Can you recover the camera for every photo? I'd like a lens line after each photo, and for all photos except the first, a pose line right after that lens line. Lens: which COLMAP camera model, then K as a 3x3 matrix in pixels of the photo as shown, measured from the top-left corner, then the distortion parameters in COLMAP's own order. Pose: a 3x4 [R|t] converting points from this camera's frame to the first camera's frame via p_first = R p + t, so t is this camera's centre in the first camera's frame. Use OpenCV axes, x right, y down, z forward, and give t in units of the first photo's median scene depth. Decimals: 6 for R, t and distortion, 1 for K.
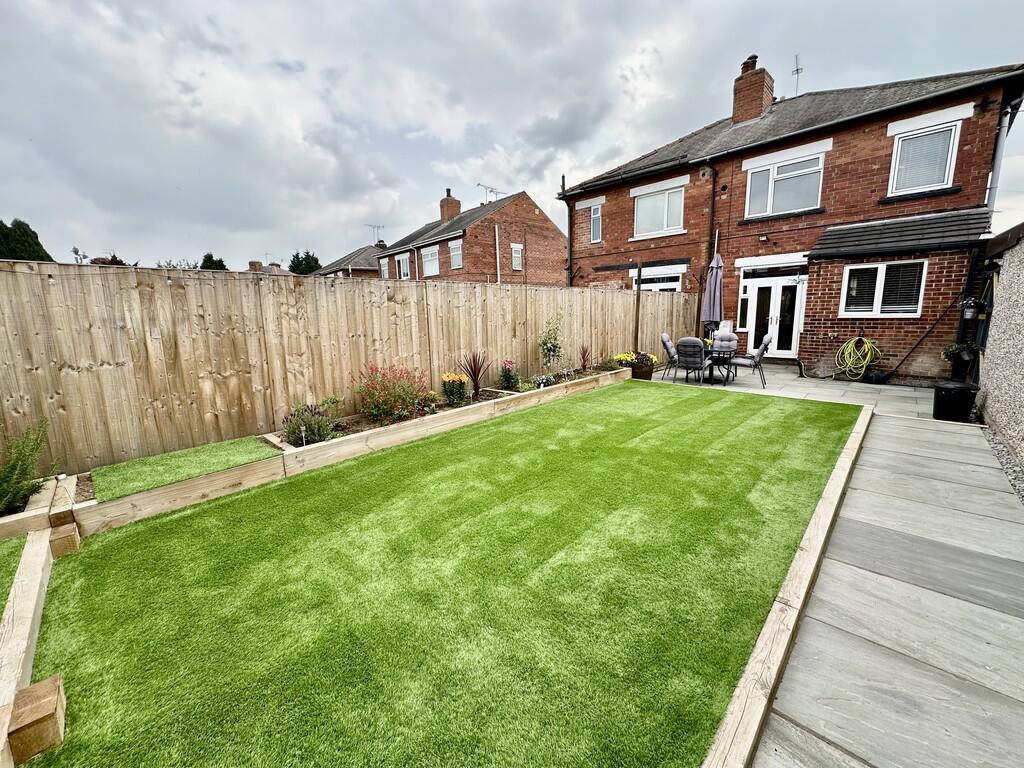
lens RADIAL K [[407.8, 0, 510.7], [0, 407.8, 382.9], [0, 0, 1]] dist [-0.002551, 0.000877]
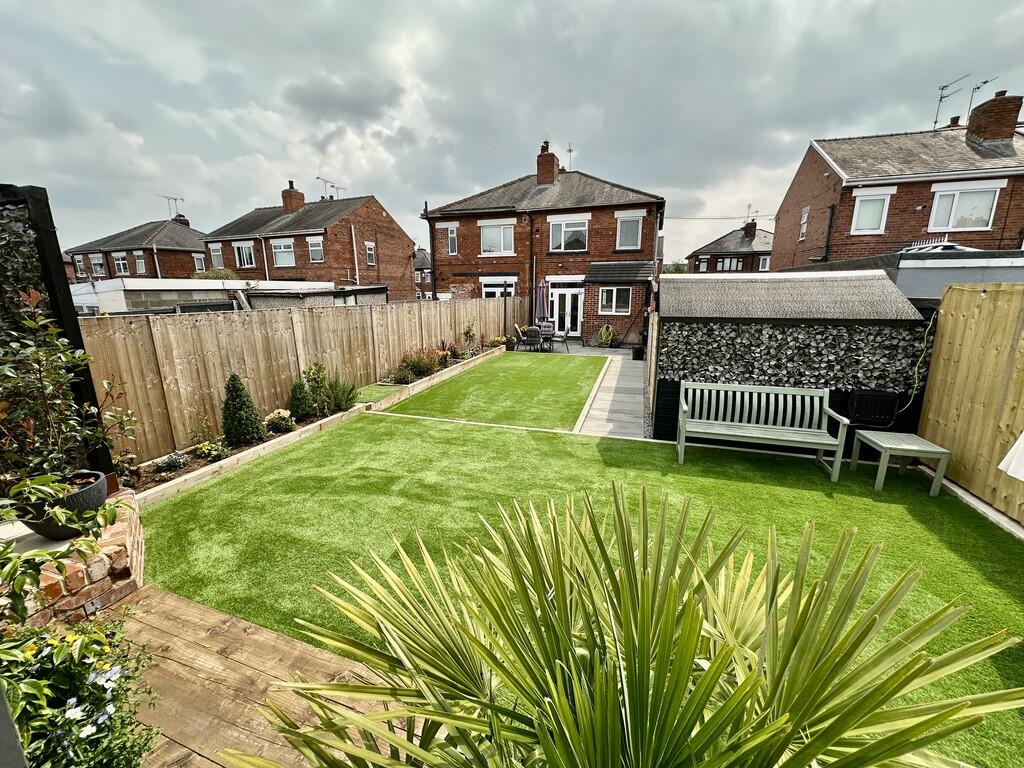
lens RADIAL K [[407.8, 0, 509.9], [0, 407.8, 382.1], [0, 0, 1]] dist [-0.002551, 0.000877]
pose [[0.896412, -0.079807, 0.435978, -0.385795], [0.060562, 0.996484, 0.057889, 0.018265], [-0.439065, -0.025488, 0.898094, -0.491549]]
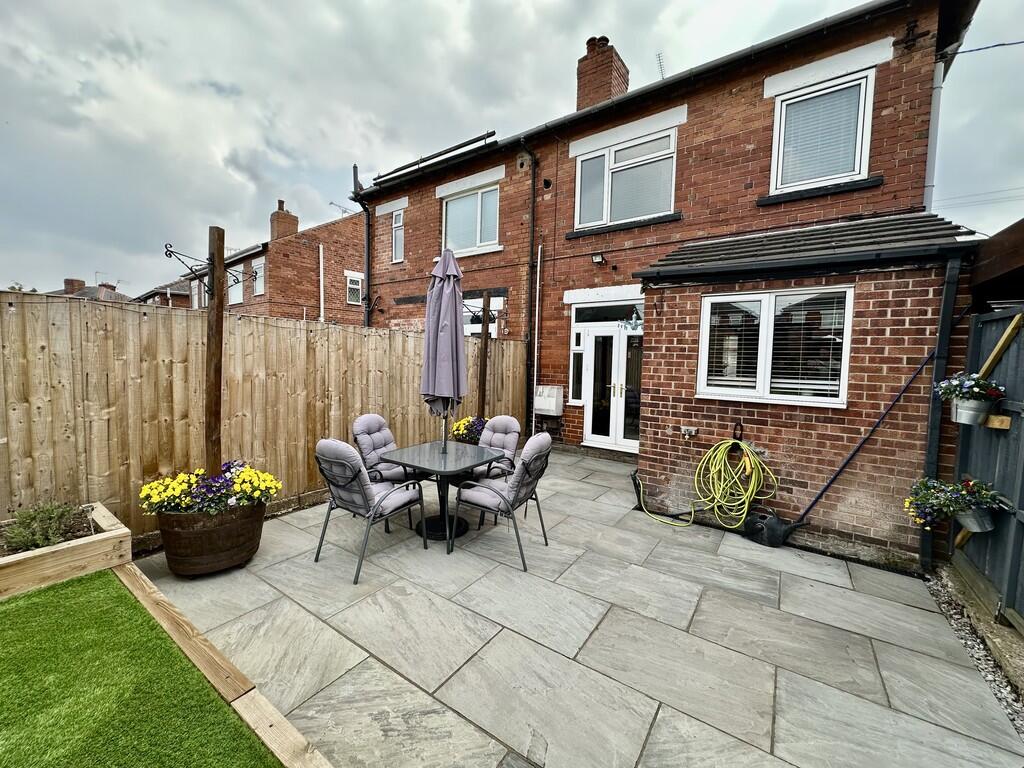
lens RADIAL K [[407.8, 0, 510.4], [0, 407.8, 383.7], [0, 0, 1]] dist [-0.002551, 0.000877]
pose [[0.985497, 0.039871, 0.164945, 0.450939], [-0.020698, 0.992991, -0.116366, -0.103476], [-0.168428, 0.111264, 0.979414, 0.496563]]
